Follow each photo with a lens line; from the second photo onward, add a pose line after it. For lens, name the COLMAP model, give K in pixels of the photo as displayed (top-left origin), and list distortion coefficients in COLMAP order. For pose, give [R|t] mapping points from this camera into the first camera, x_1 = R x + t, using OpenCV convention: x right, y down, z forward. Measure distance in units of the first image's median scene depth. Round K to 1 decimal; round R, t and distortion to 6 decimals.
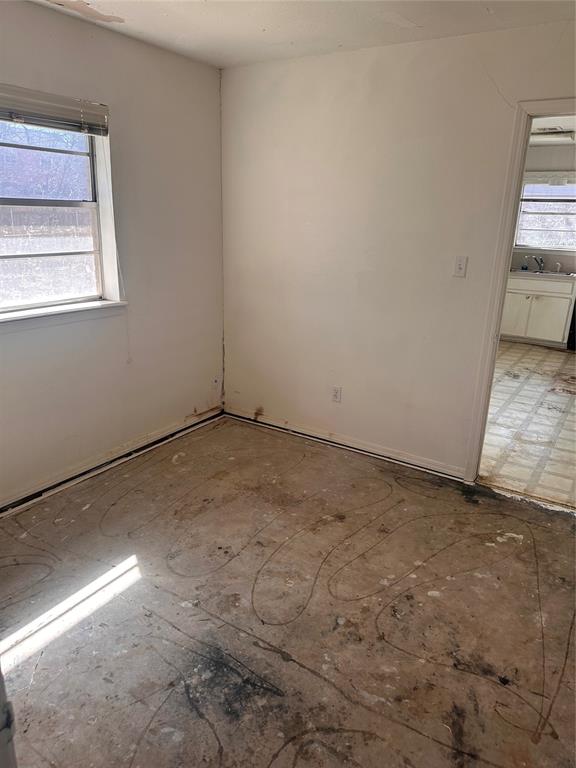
lens RADIAL K [[547.7, 0, 288.3], [0, 547.7, 383.1], [0, 0, 1]] dist [0.015308, -0.020676]
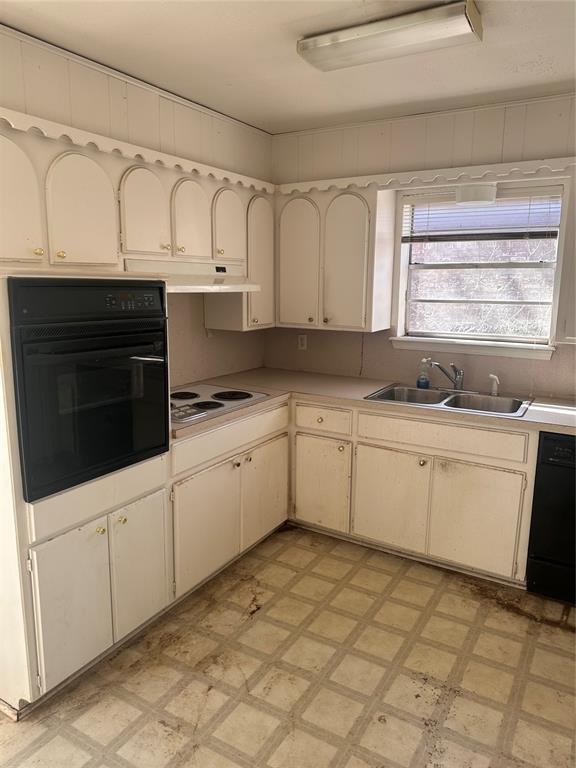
lens RADIAL K [[547.7, 0, 288.4], [0, 547.7, 383.6], [0, 0, 1]] dist [0.015308, -0.020676]
pose [[0.999037, -0.020197, 0.038952, 0.305735], [0.024573, 0.993022, -0.115345, -0.162577], [-0.036350, 0.116191, 0.992562, 0.561871]]
